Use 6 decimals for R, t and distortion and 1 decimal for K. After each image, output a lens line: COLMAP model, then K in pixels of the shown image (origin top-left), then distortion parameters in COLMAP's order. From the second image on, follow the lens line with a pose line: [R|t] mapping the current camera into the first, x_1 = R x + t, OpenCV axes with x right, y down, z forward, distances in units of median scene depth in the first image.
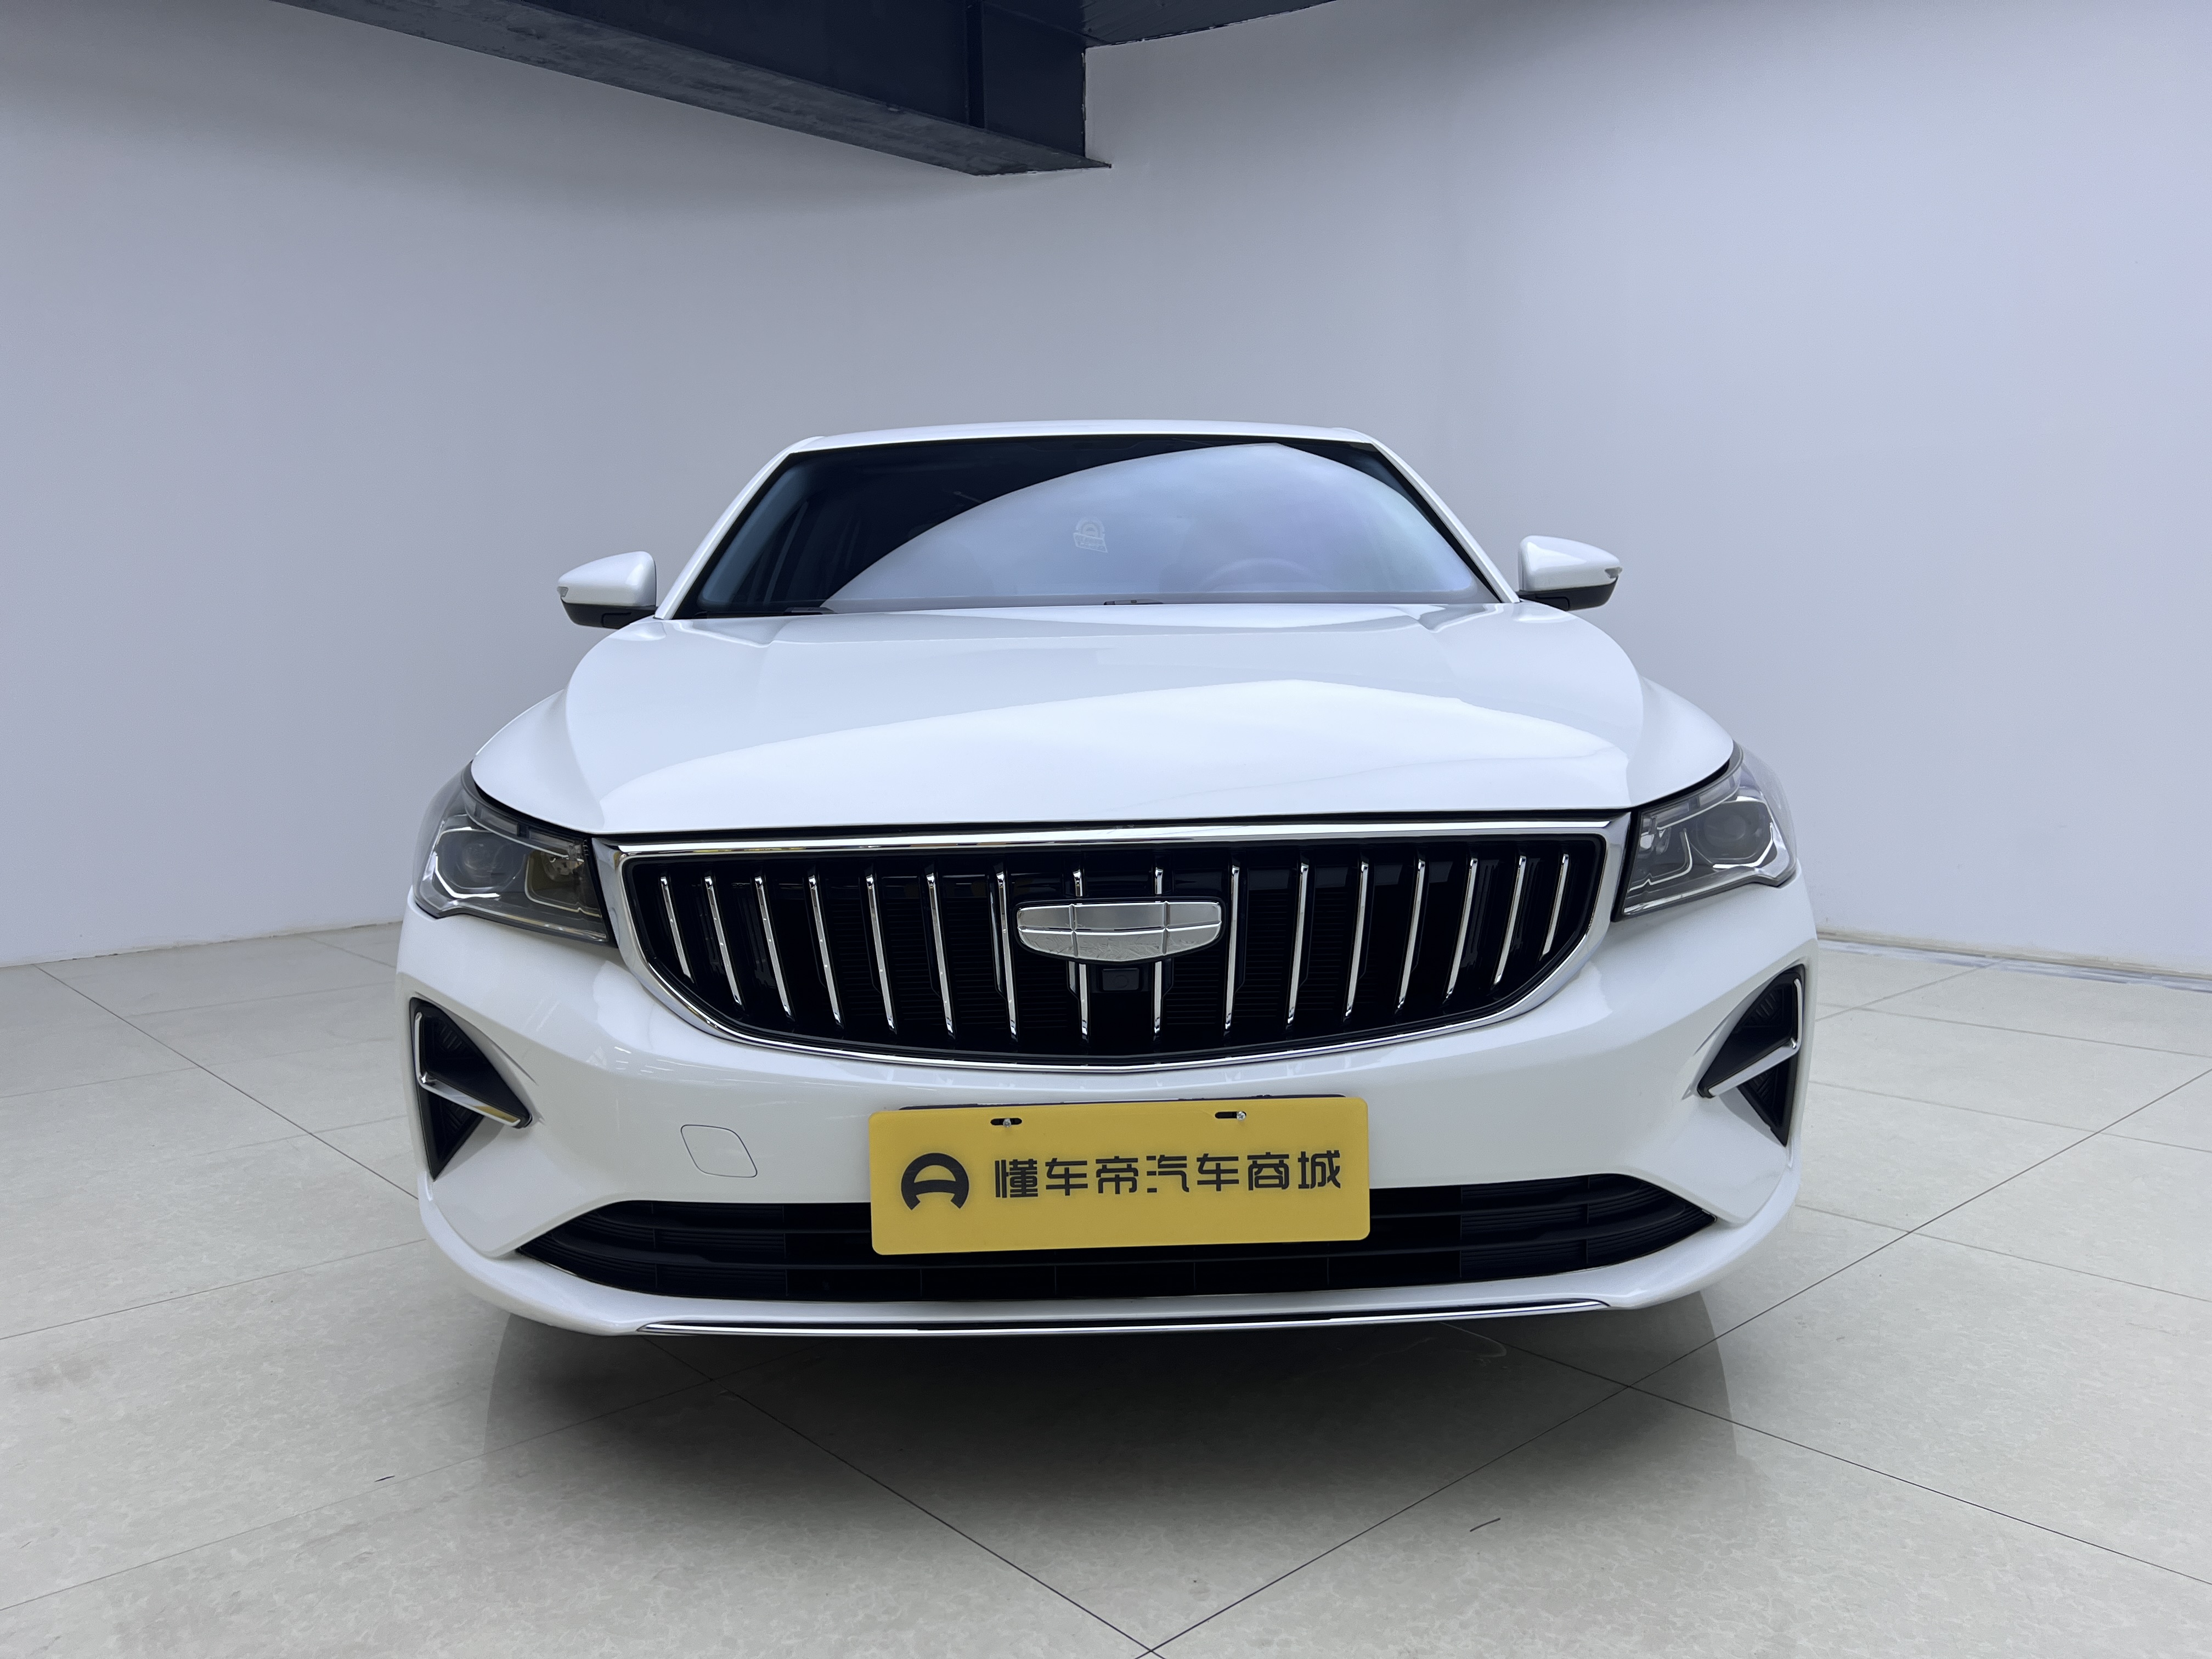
lens RADIAL K [[1698.8, 0, 1105.6], [0, 1698.8, 826.0], [0, 0, 1]] dist [0.045804, -0.065352]
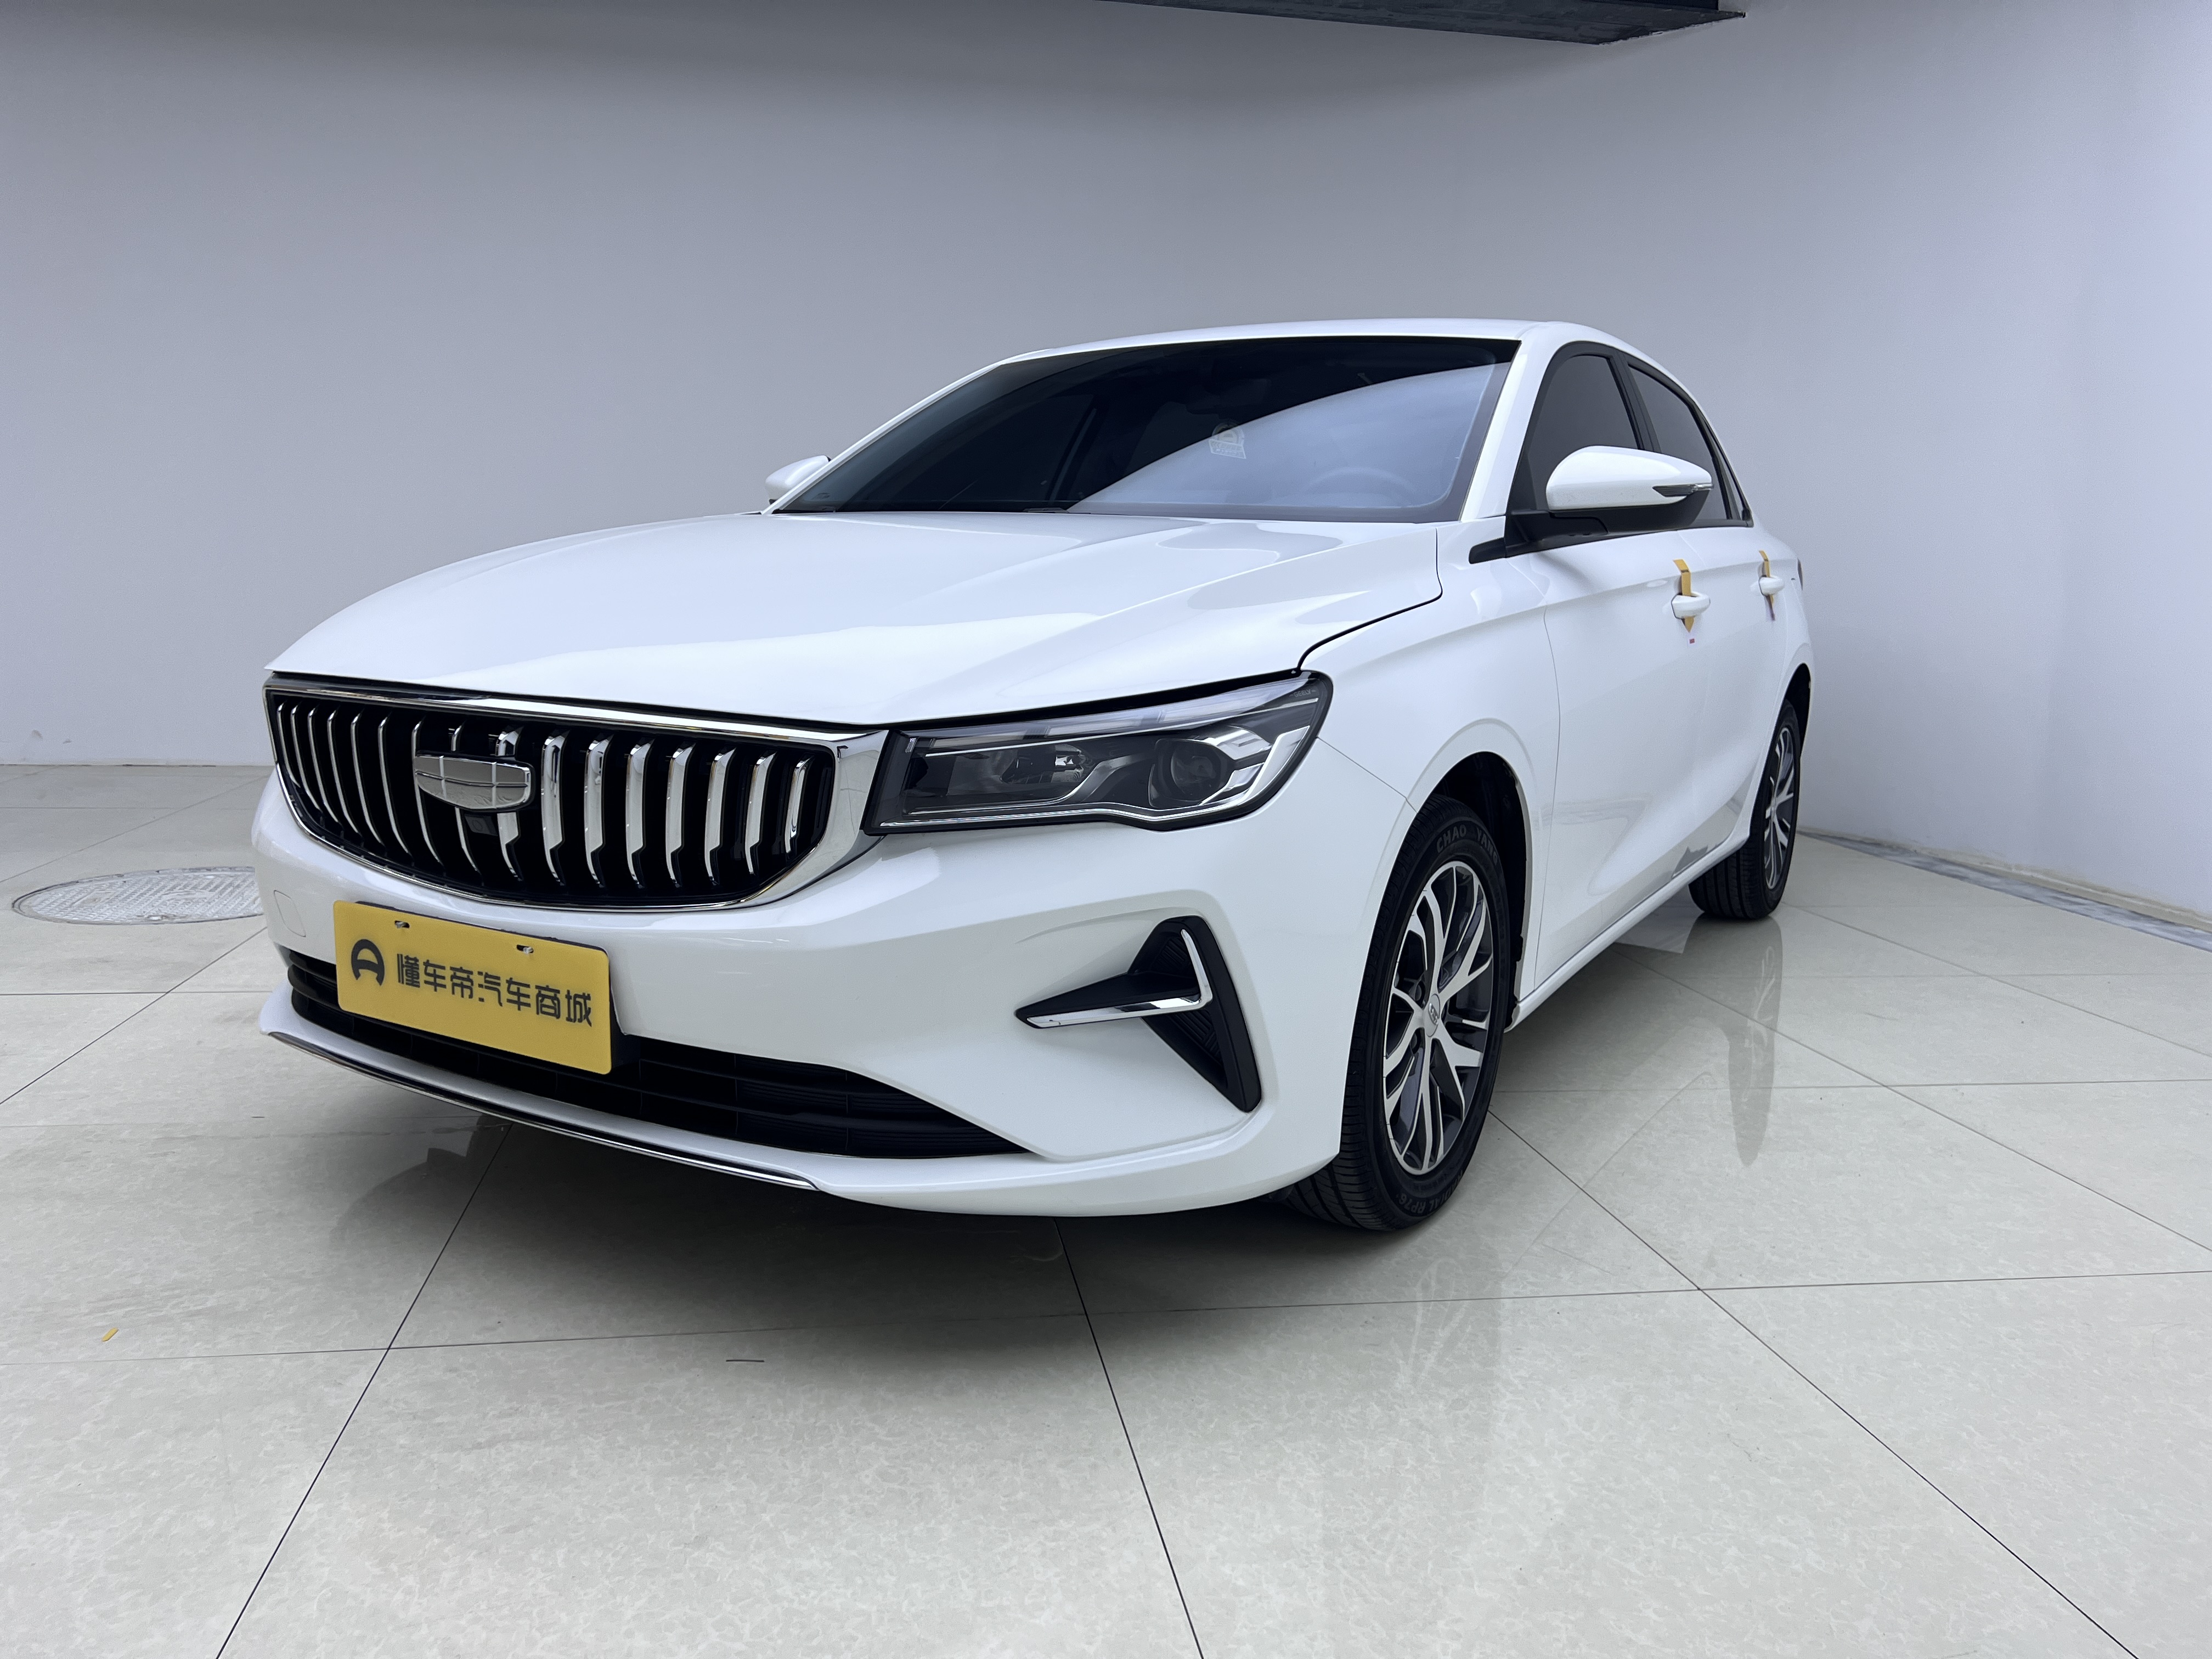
lens RADIAL K [[1698.8, 0, 1101.7], [0, 1698.8, 827.2], [0, 0, 1]] dist [0.045804, -0.065352]
pose [[0.834780, 0.124943, -0.536220, 0.817187], [-0.091451, 0.991848, 0.088738, -0.044323], [0.542936, -0.025039, 0.839401, 0.175823]]
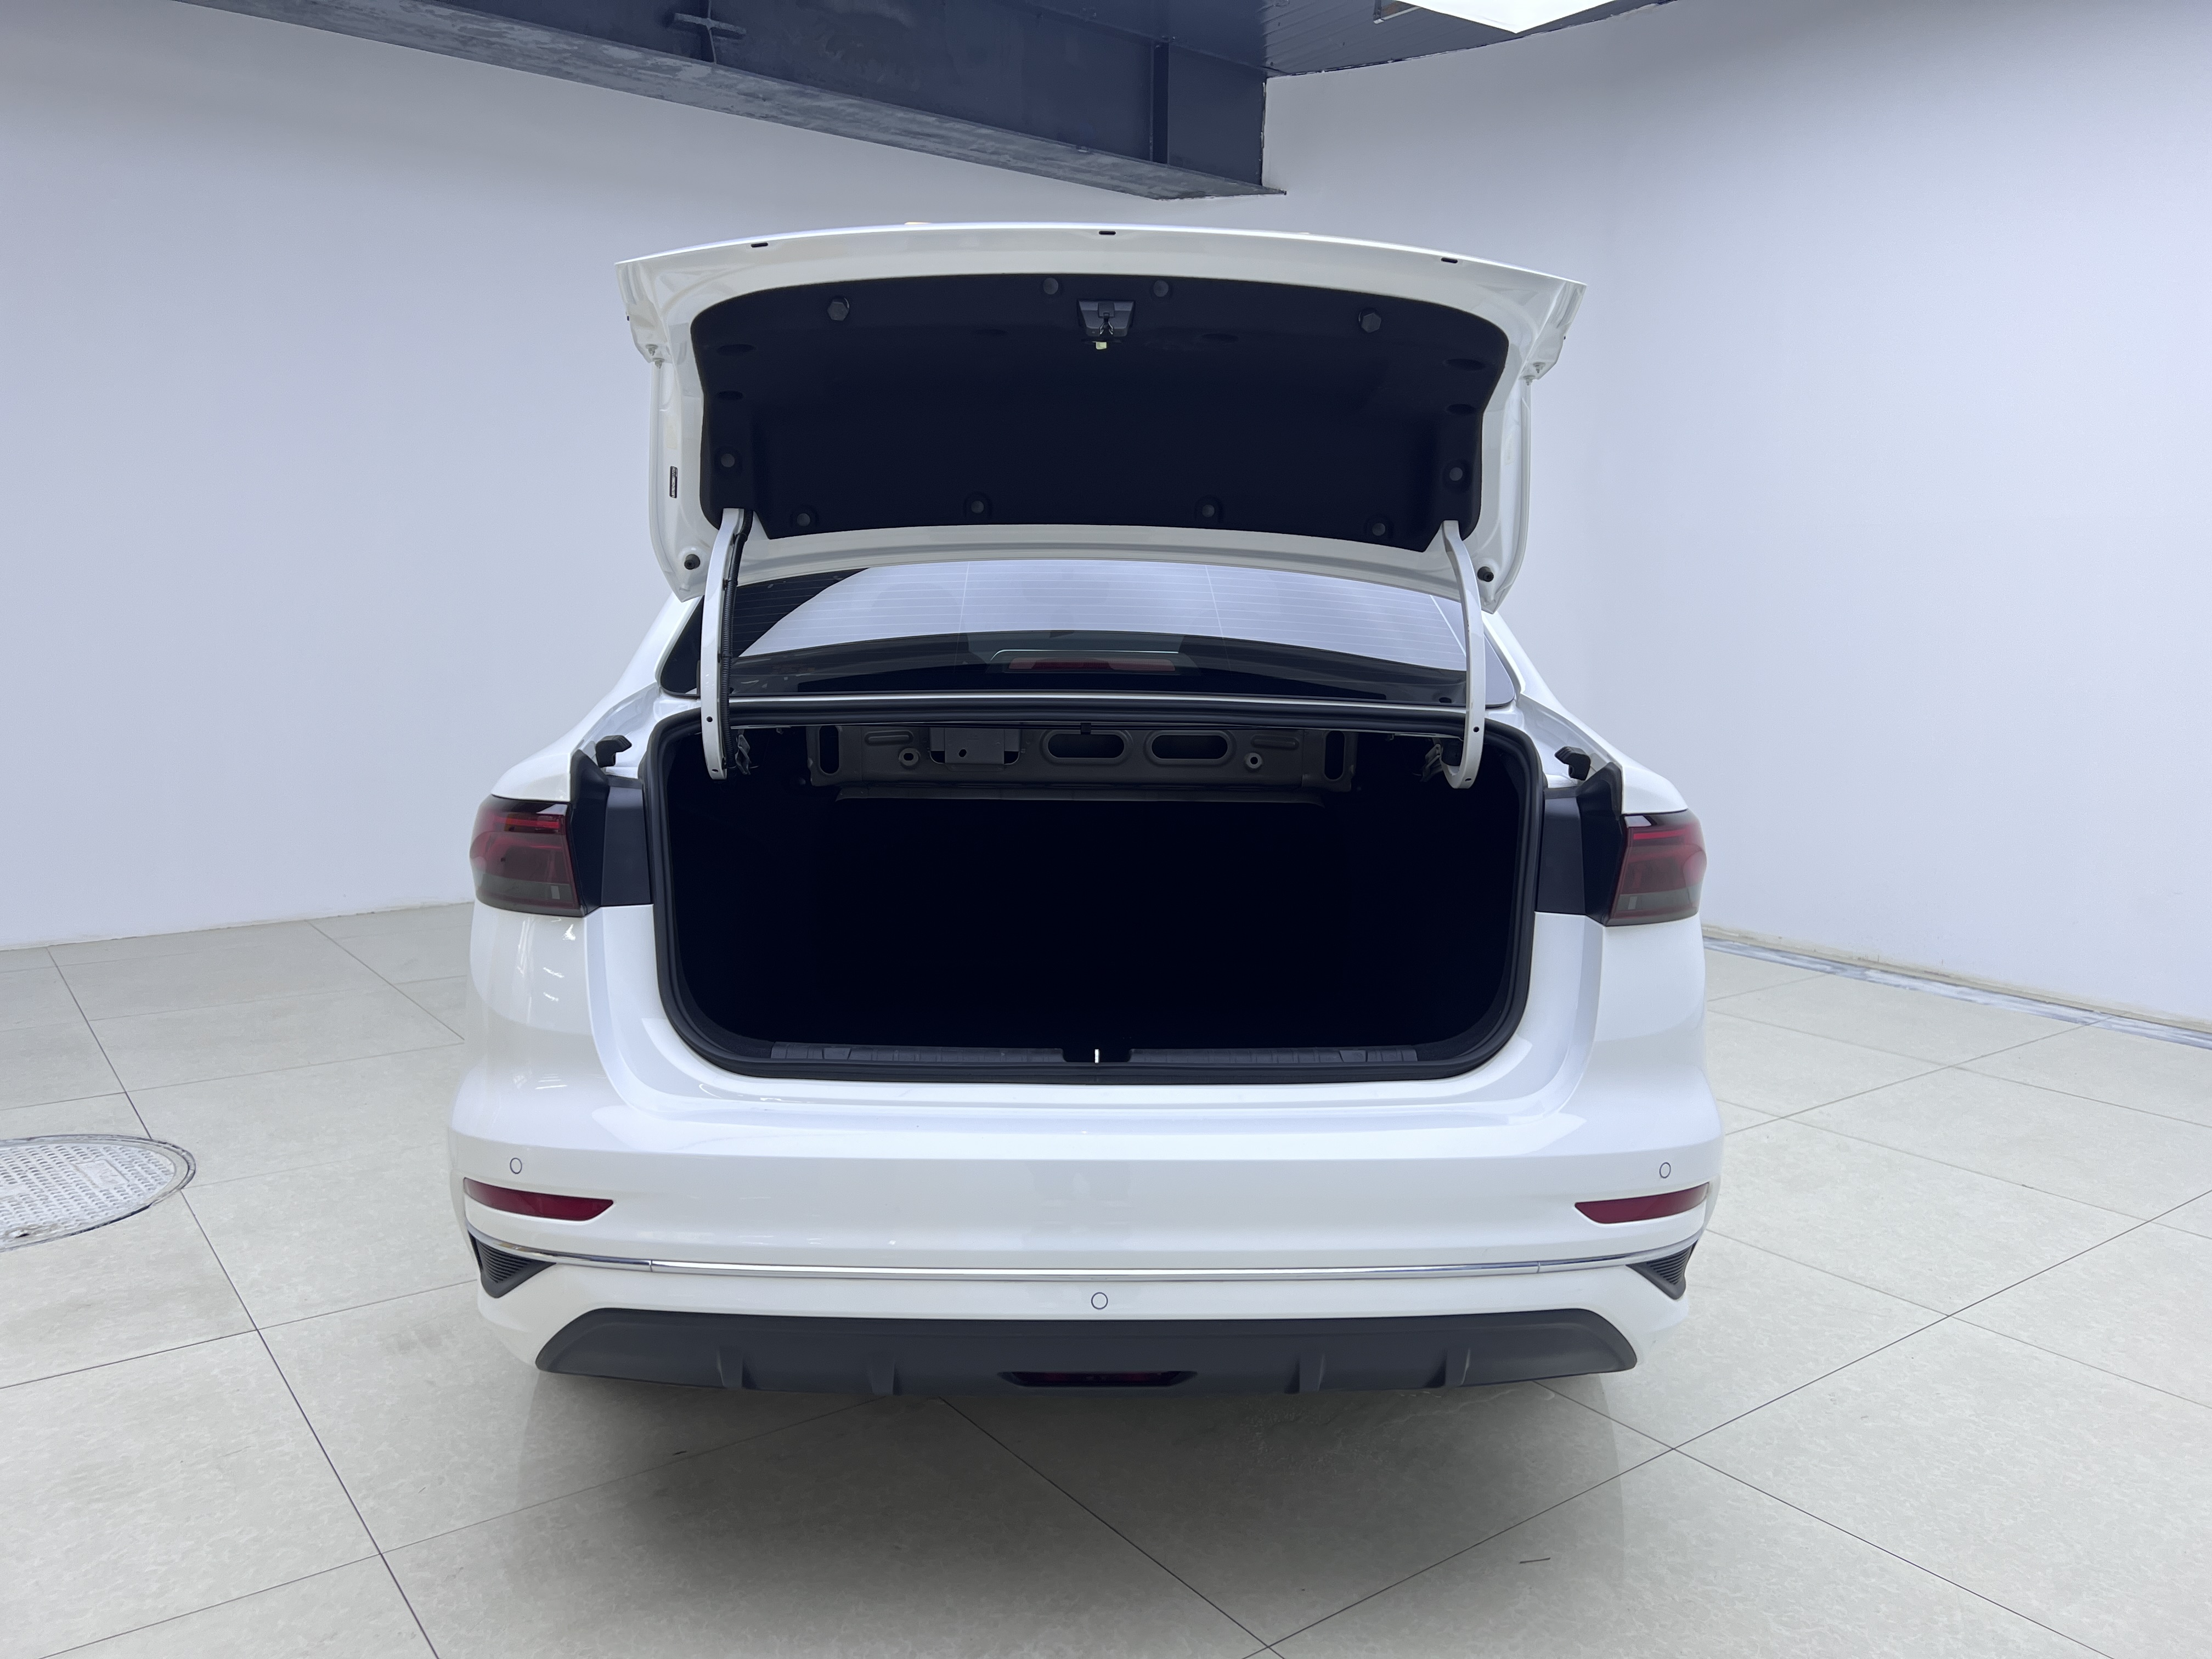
lens RADIAL K [[1698.8, 0, 1095.2], [0, 1698.8, 825.2], [0, 0, 1]] dist [0.045804, -0.065352]
pose [[0.995163, 0.044535, -0.087568, -0.013790], [-0.040369, 0.997993, 0.048782, -0.149802], [0.089564, -0.045011, 0.994963, -0.212042]]
